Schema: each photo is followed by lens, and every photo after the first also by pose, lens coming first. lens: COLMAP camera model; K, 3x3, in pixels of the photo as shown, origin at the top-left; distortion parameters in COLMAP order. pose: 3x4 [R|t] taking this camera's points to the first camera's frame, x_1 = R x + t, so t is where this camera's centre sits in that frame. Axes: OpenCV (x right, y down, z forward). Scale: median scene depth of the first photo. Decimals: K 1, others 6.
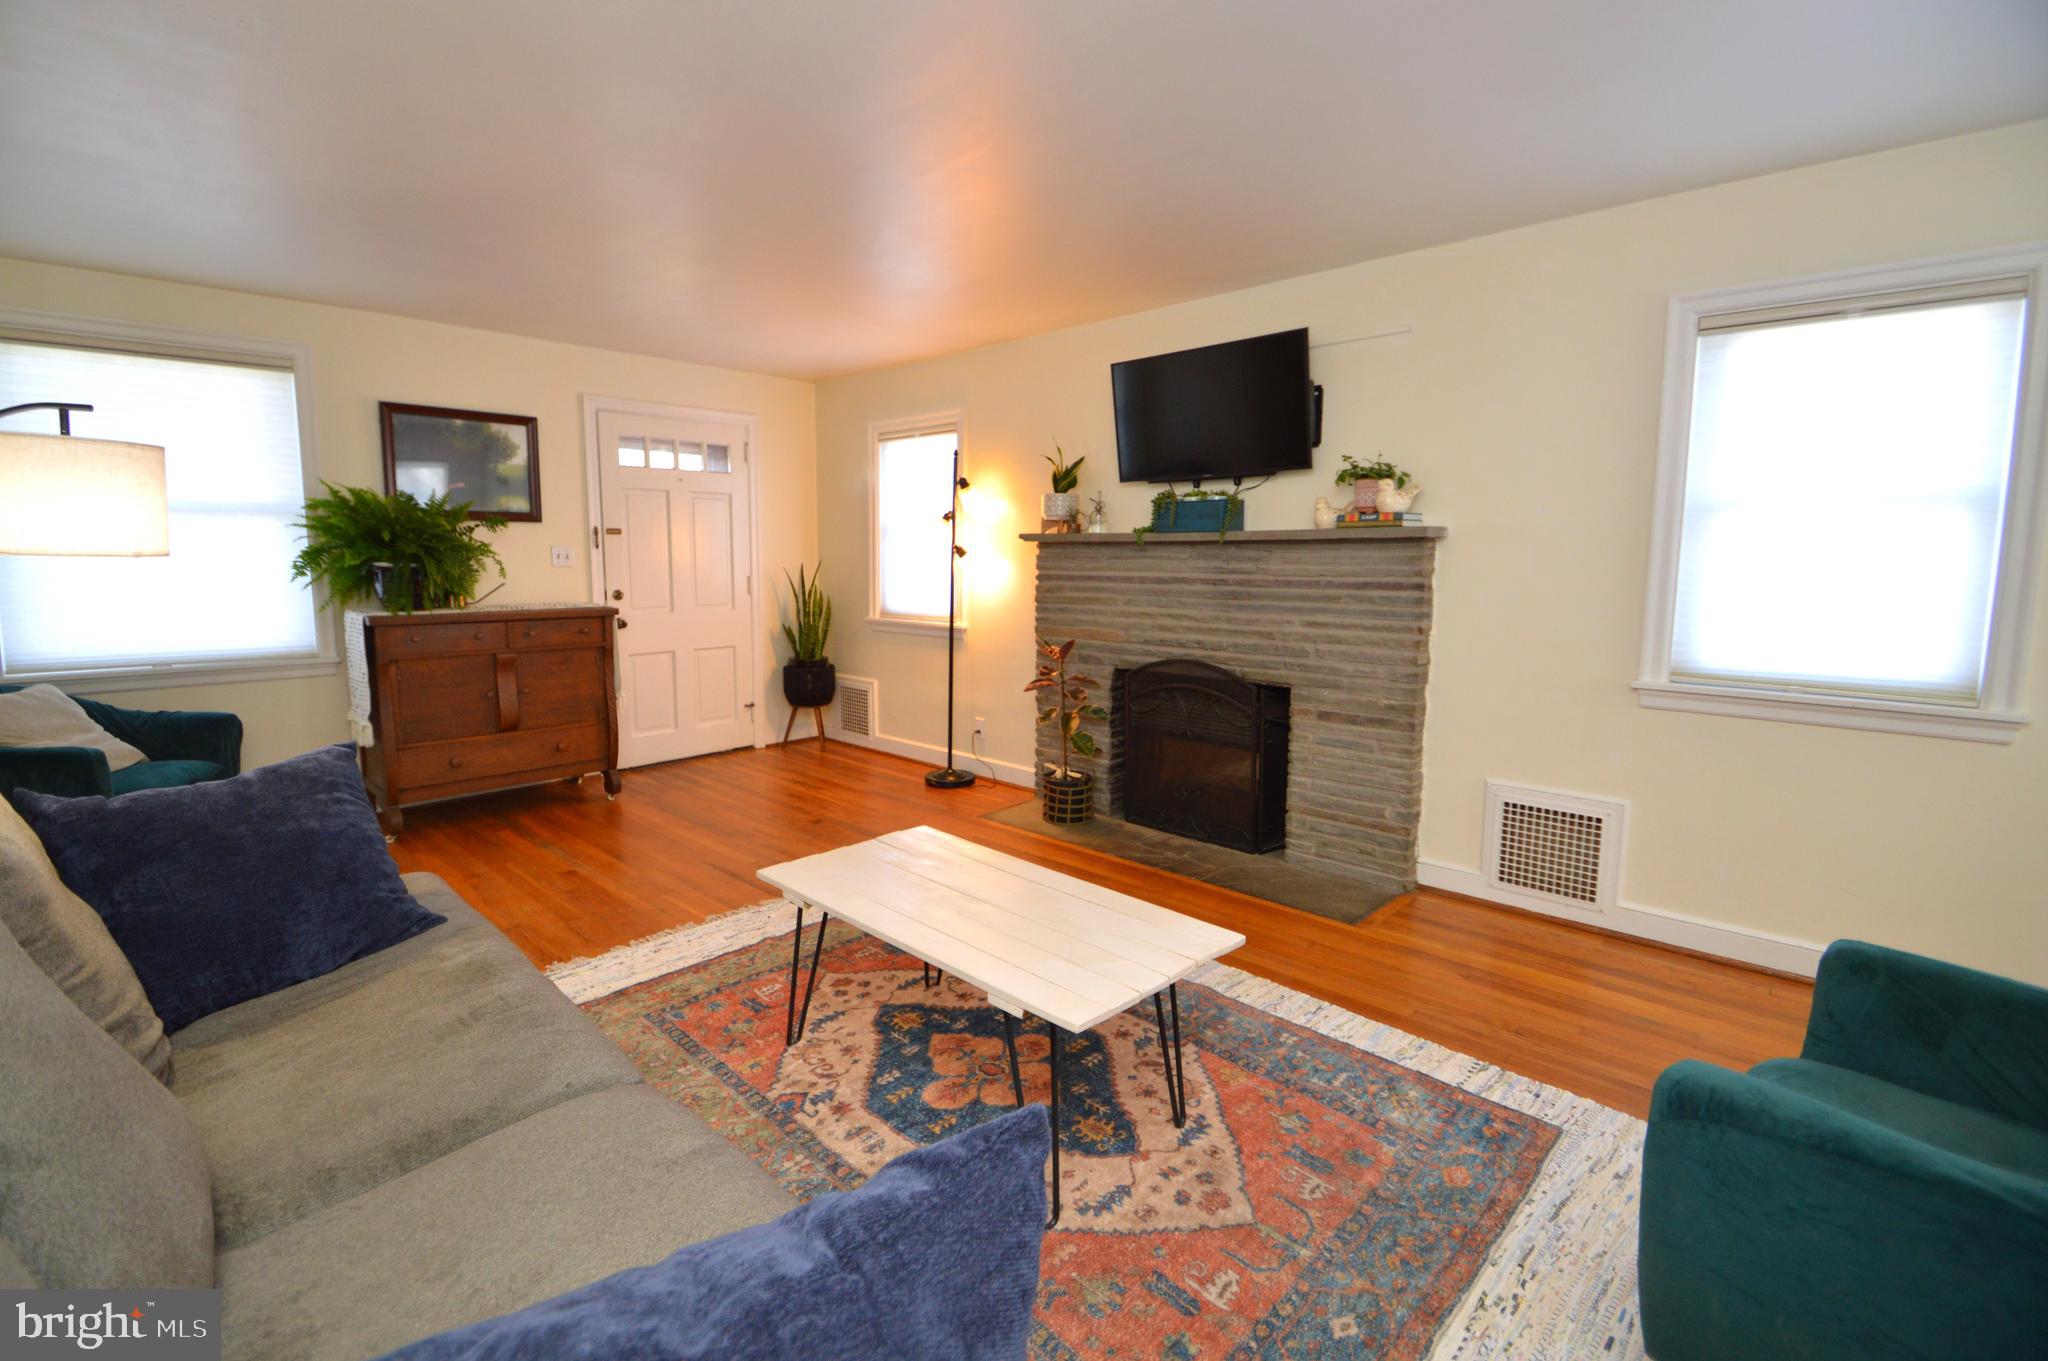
lens RADIAL K [[895.9, 0, 993.5], [0, 895.9, 652.1], [0, 0, 1]] dist [0.018785, -0.021852]
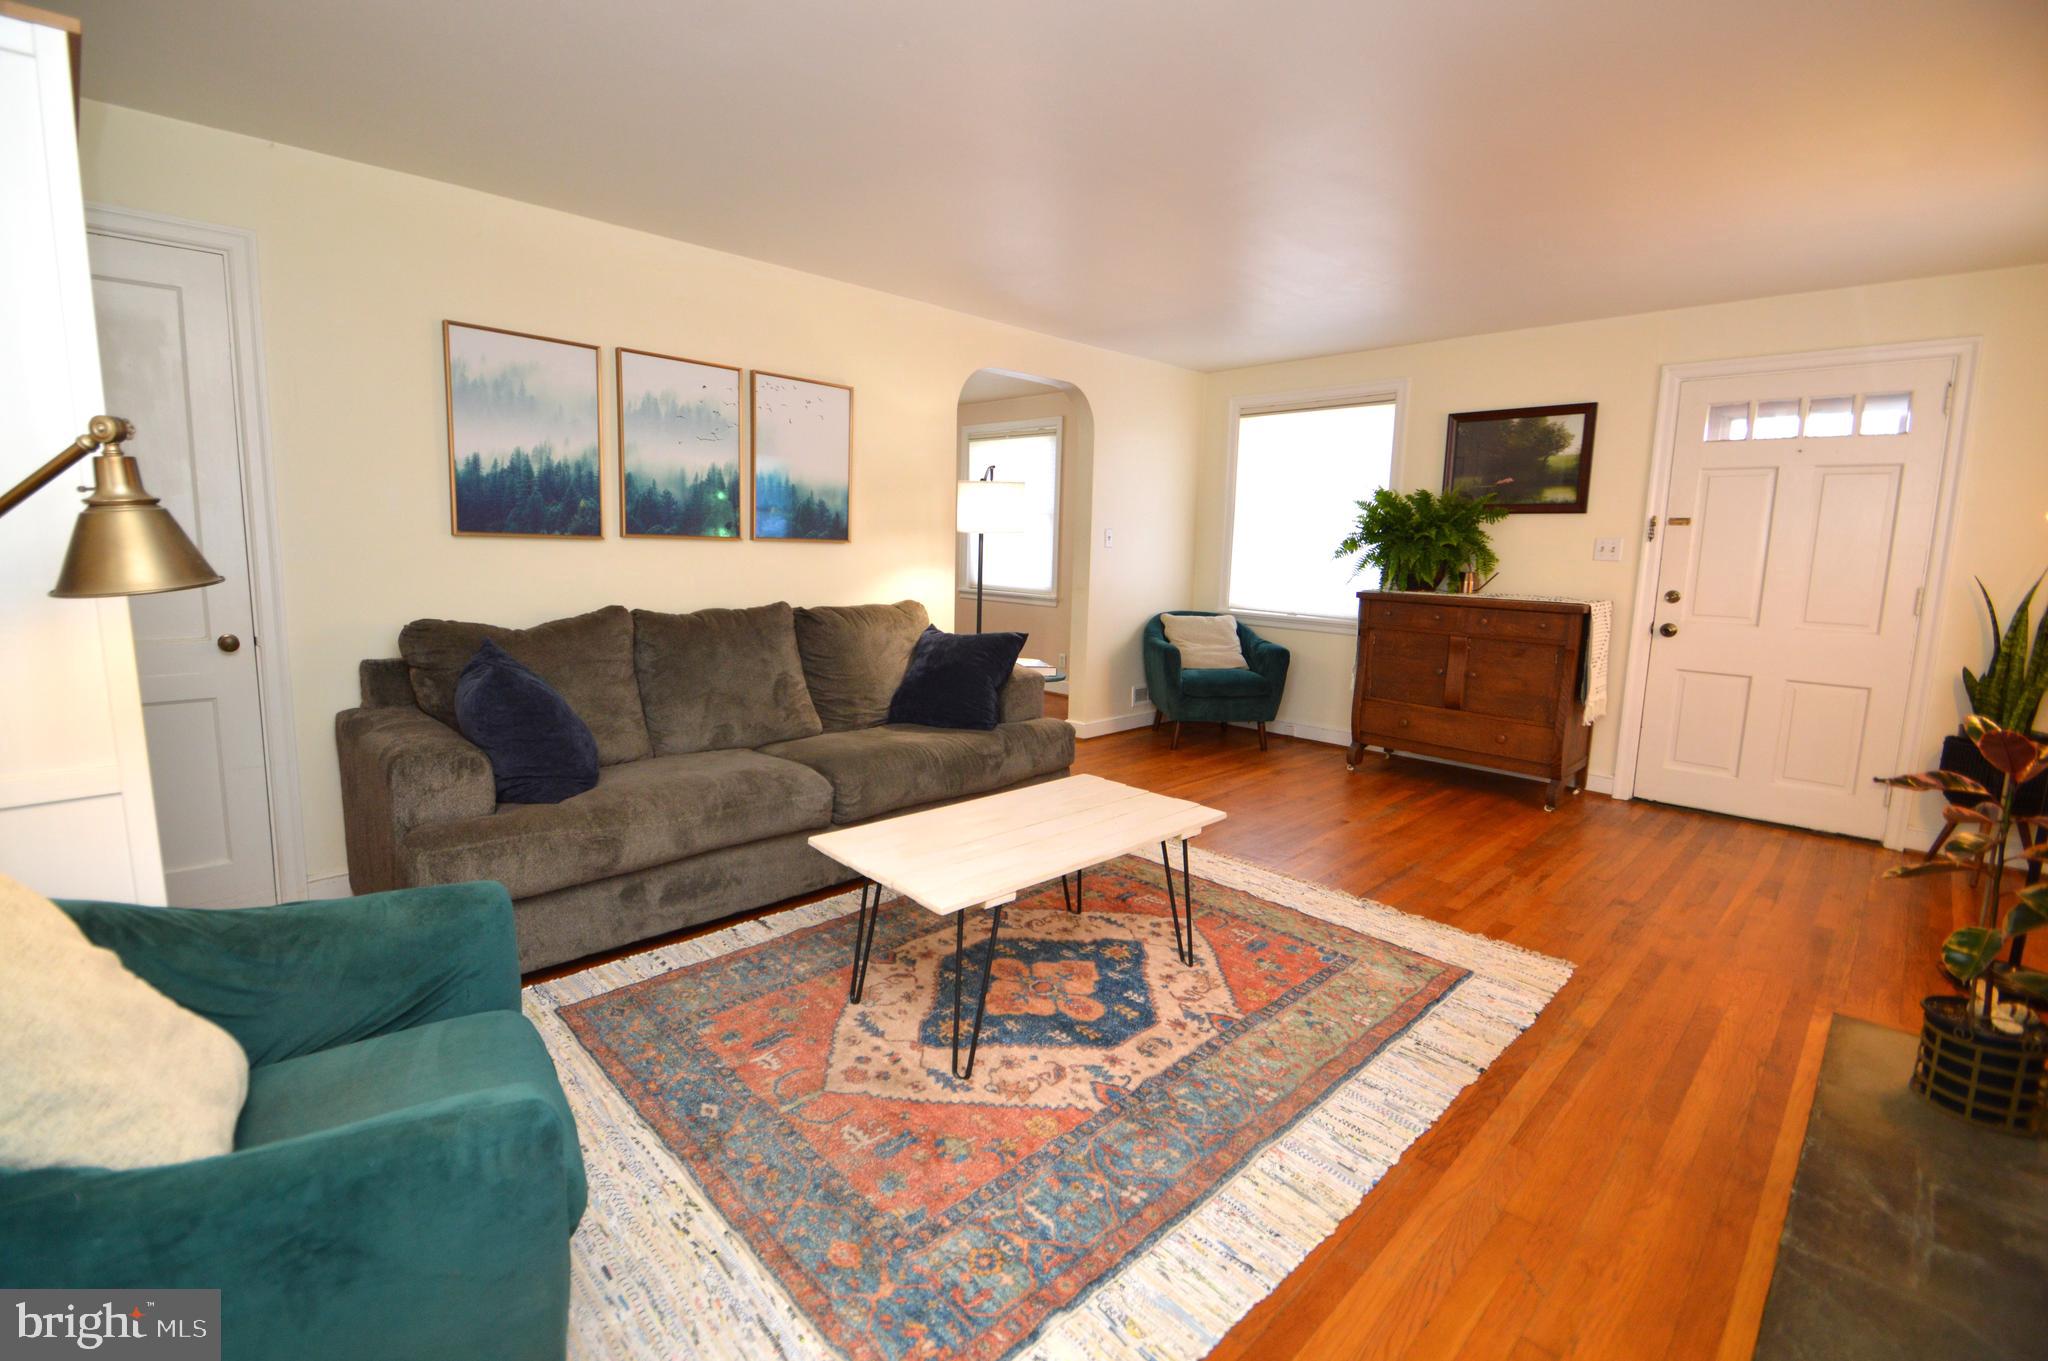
lens RADIAL K [[901.4, 0, 985.8], [0, 901.4, 661.3], [0, 0, 1]] dist [0.020154, -0.022435]
pose [[-0.036451, 0.132483, -0.990515, 0.891007], [-0.131977, 0.981854, 0.136181, -0.067839], [0.990582, 0.135689, -0.018304, 0.746359]]
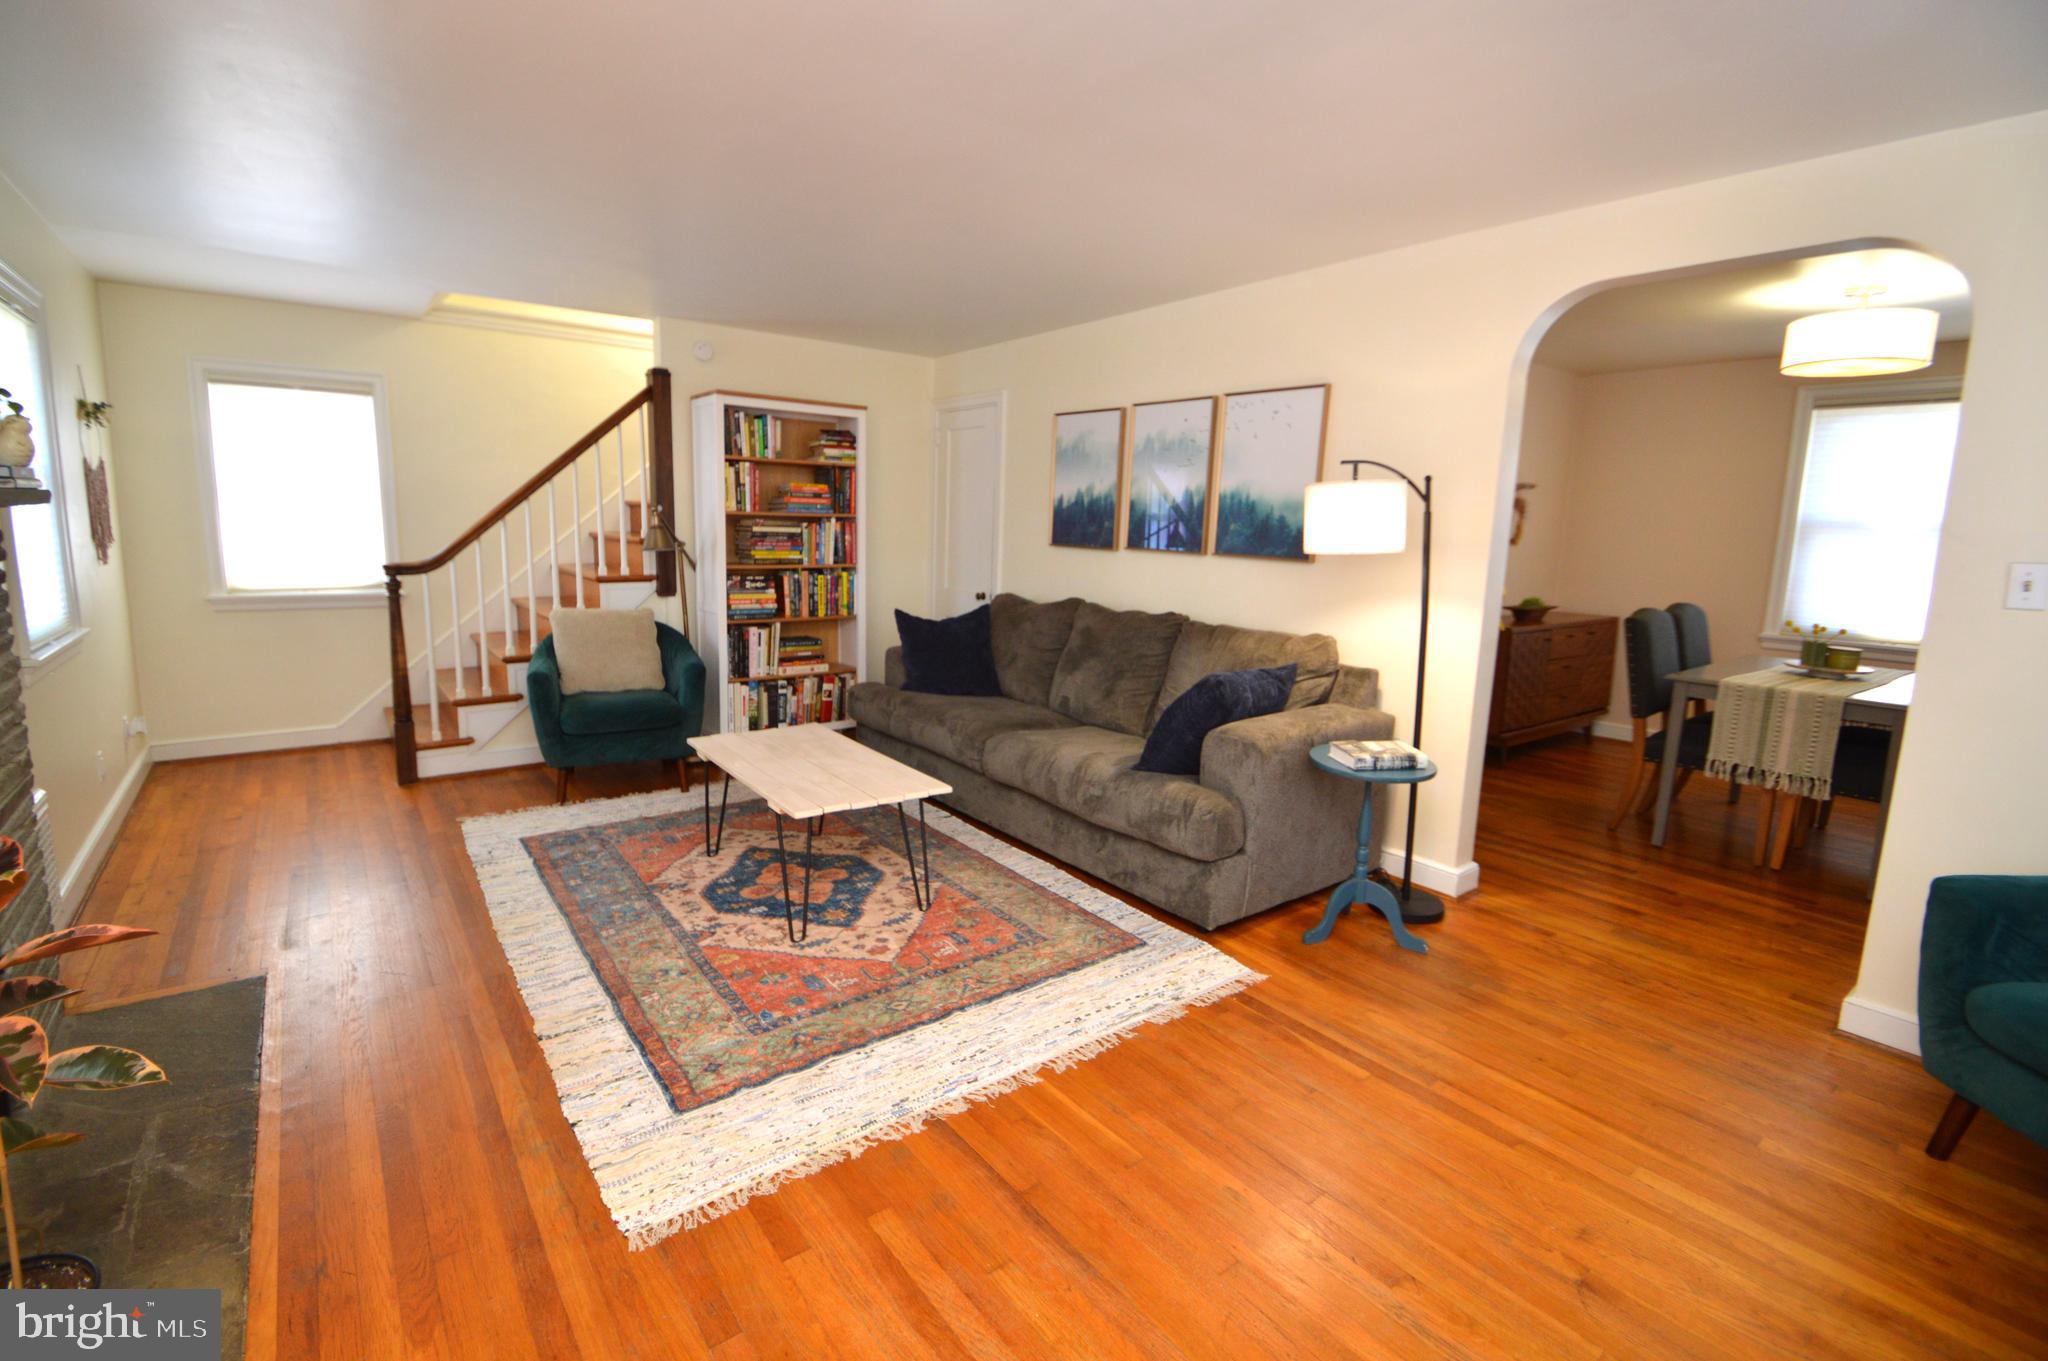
lens RADIAL K [[911.4, 0, 989.1], [0, 911.4, 658.7], [0, 0, 1]] dist [0.020281, -0.024436]
pose [[-0.986214, -0.052352, 0.156977, -0.447261], [-0.009996, 0.965750, 0.259281, -0.242248], [-0.165174, 0.254137, -0.952959, 1.914298]]
